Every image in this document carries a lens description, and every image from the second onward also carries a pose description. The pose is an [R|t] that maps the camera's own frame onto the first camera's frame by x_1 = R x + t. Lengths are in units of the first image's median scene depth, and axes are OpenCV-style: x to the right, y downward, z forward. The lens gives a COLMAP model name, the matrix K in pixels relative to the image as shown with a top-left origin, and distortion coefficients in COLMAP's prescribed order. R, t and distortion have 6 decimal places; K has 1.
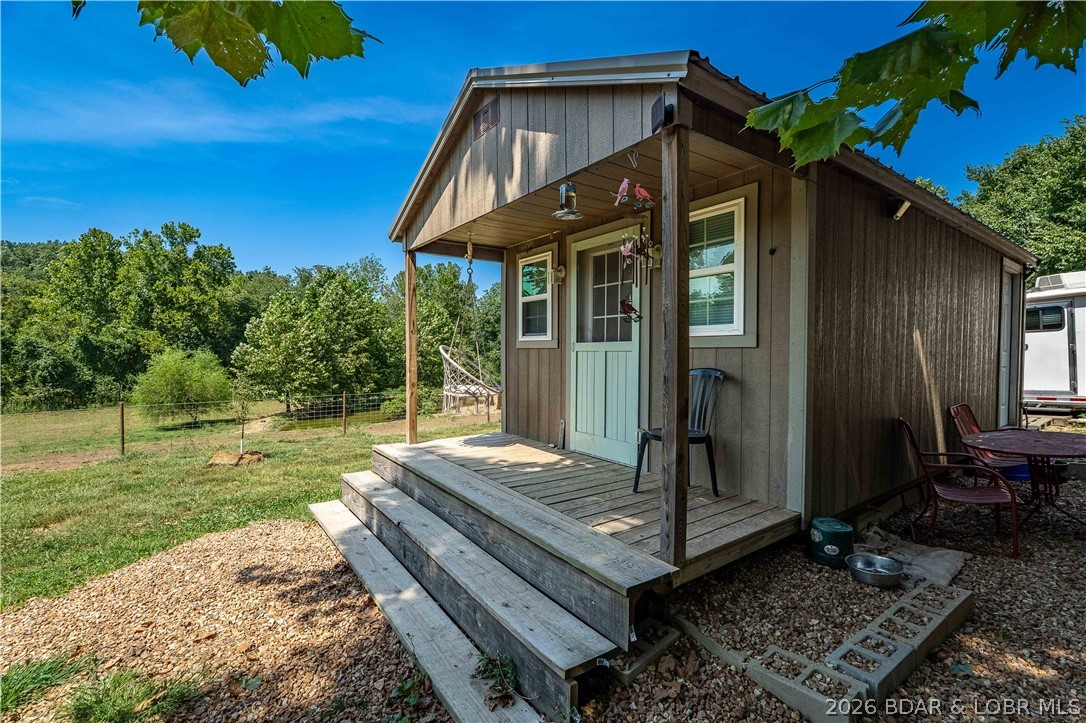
lens RADIAL K [[483.9, 0, 543.0], [0, 483.9, 361.5], [0, 0, 1]] dist [-0.006323, 0.000026]
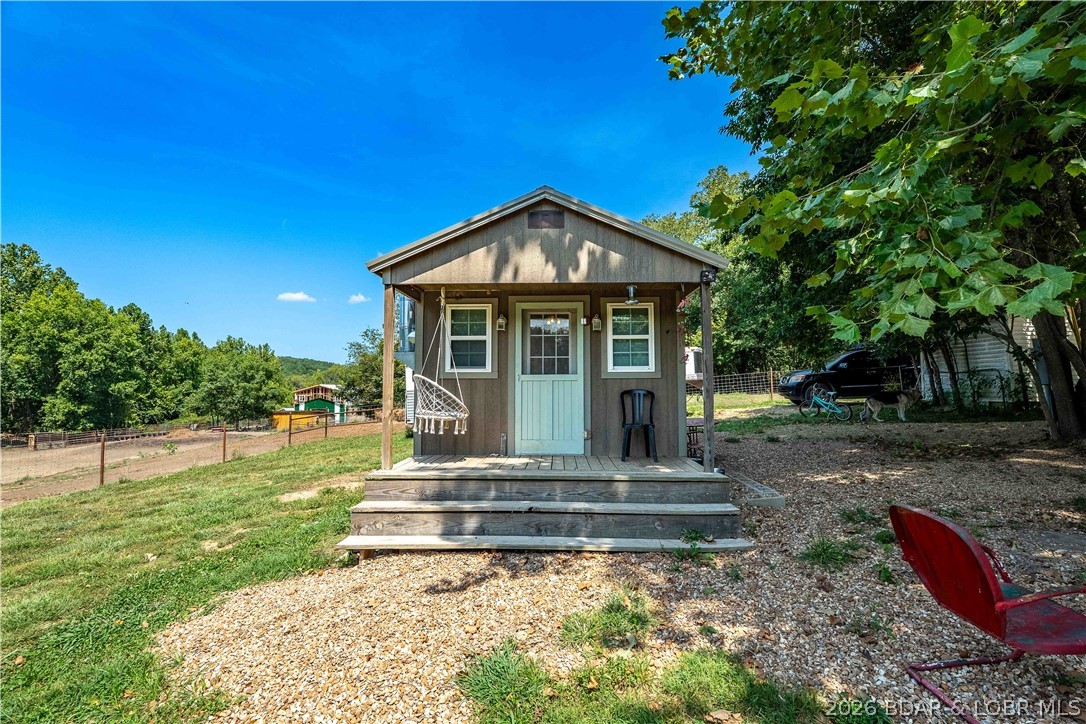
lens RADIAL K [[483.9, 0, 543.0], [0, 483.9, 362.0], [0, 0, 1]] dist [-0.006323, 0.000026]
pose [[0.623118, 0.034820, 0.781352, -0.474981], [0.021607, 0.997861, -0.061700, 0.005890], [-0.781829, 0.055329, 0.621033, 0.047793]]
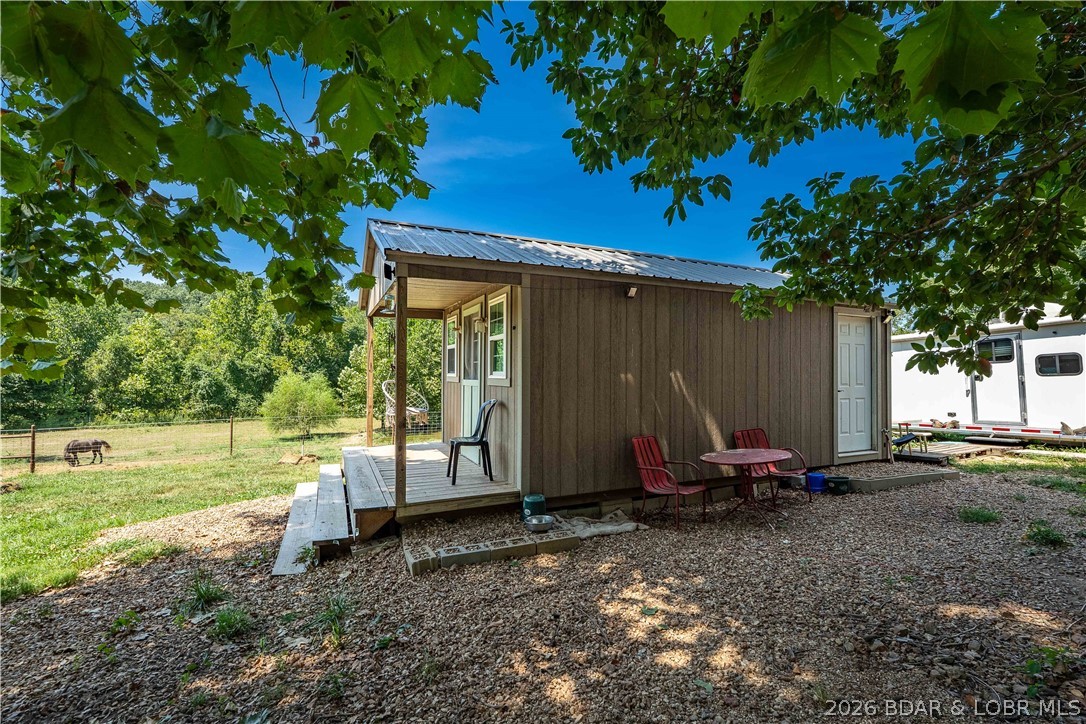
lens RADIAL K [[483.9, 0, 543.0], [0, 483.9, 362.0], [0, 0, 1]] dist [-0.006323, 0.000026]
pose [[0.980084, -0.003027, -0.198559, 0.307204], [-0.005648, 0.999055, -0.043106, -0.015247], [0.198502, 0.043369, 0.979140, -0.195192]]
